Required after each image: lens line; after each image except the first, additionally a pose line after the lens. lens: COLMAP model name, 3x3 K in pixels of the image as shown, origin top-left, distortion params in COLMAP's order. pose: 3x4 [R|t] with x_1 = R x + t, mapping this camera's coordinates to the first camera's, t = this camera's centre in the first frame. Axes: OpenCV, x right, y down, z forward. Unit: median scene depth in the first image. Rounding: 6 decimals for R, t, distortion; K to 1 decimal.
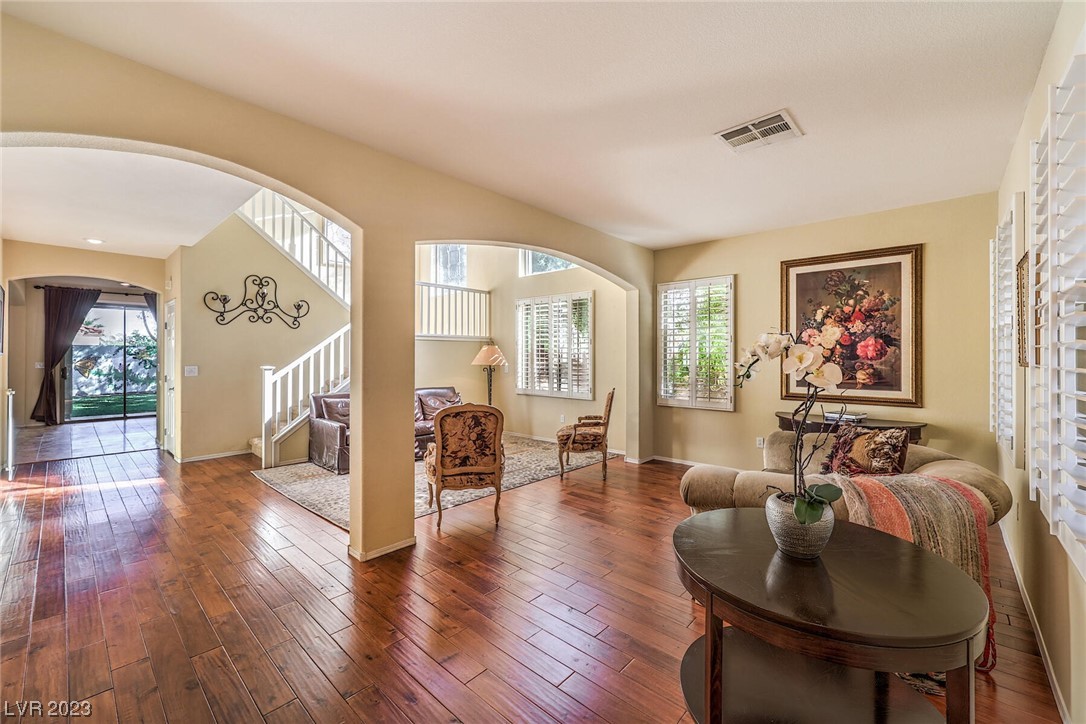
lens RADIAL K [[441.8, 0, 542.3], [0, 441.8, 354.3], [0, 0, 1]] dist [-0.000900, -0.000166]
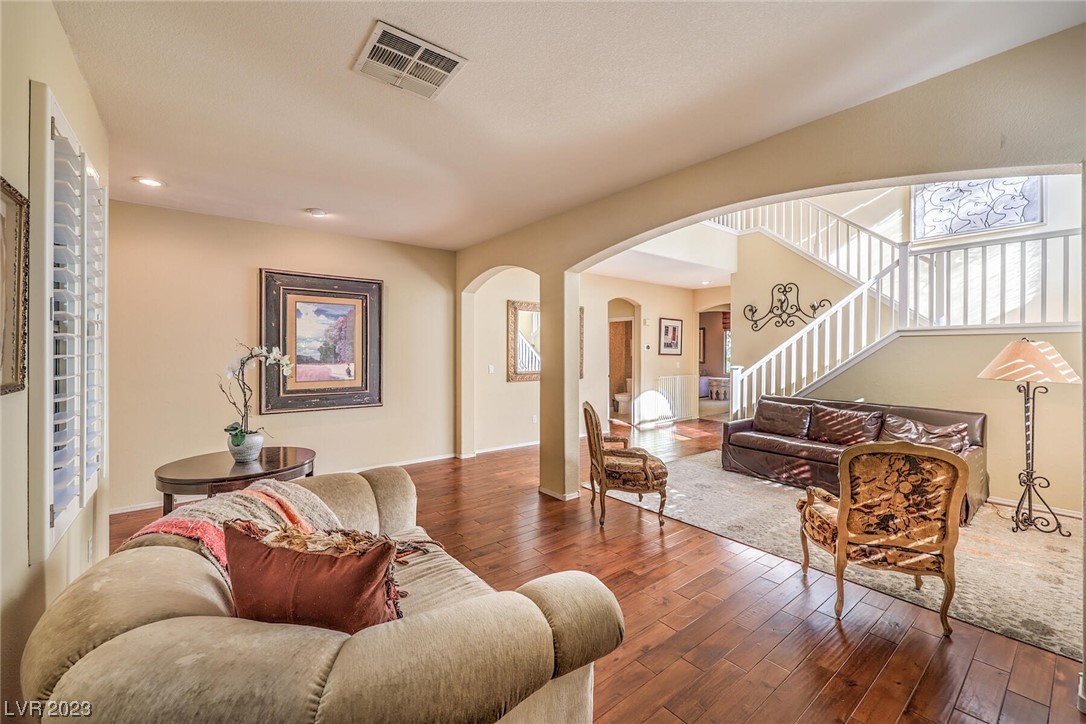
lens RADIAL K [[446.3, 0, 538.2], [0, 446.3, 364.1], [0, 0, 1]] dist [-0.001013, 0.000011]
pose [[-0.152143, 0.018763, -0.988180, 0.548260], [-0.002925, 0.999807, 0.019434, 0.001159], [0.988354, 0.005847, -0.152059, 0.574943]]
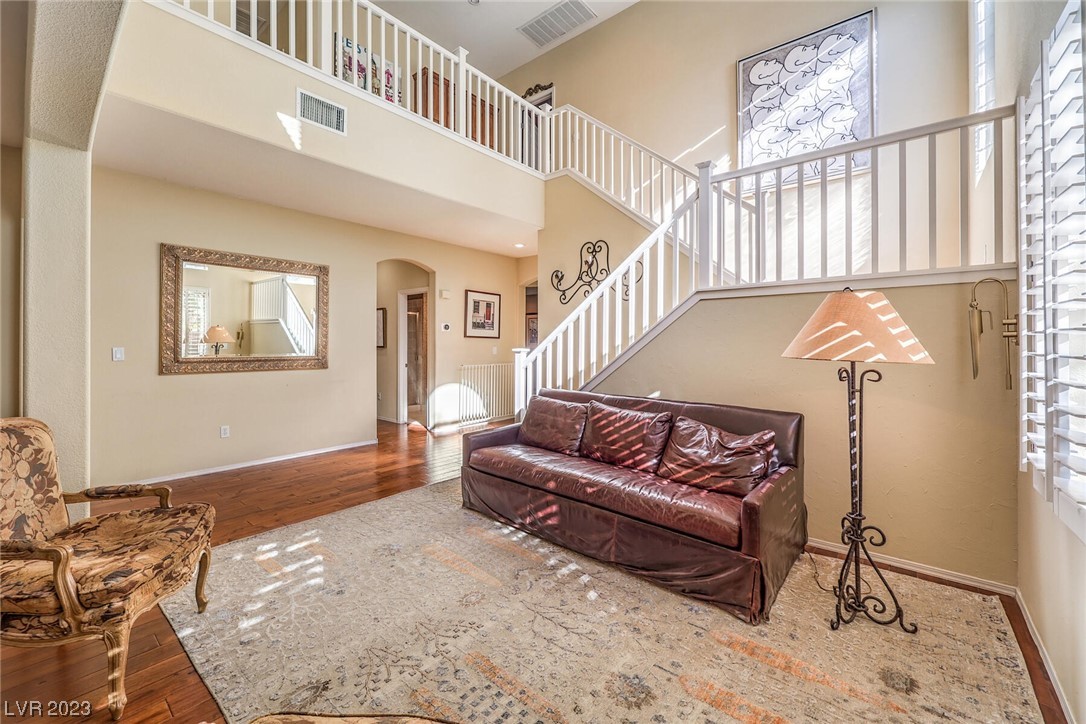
lens RADIAL K [[441.8, 0, 542.3], [0, 441.8, 354.3], [0, 0, 1]] dist [-0.000900, -0.000166]
pose [[0.045974, 0.014524, -0.998837, 0.191560], [-0.001300, 0.999894, 0.014479, 0.023642], [0.998942, 0.000633, 0.045988, 0.874807]]
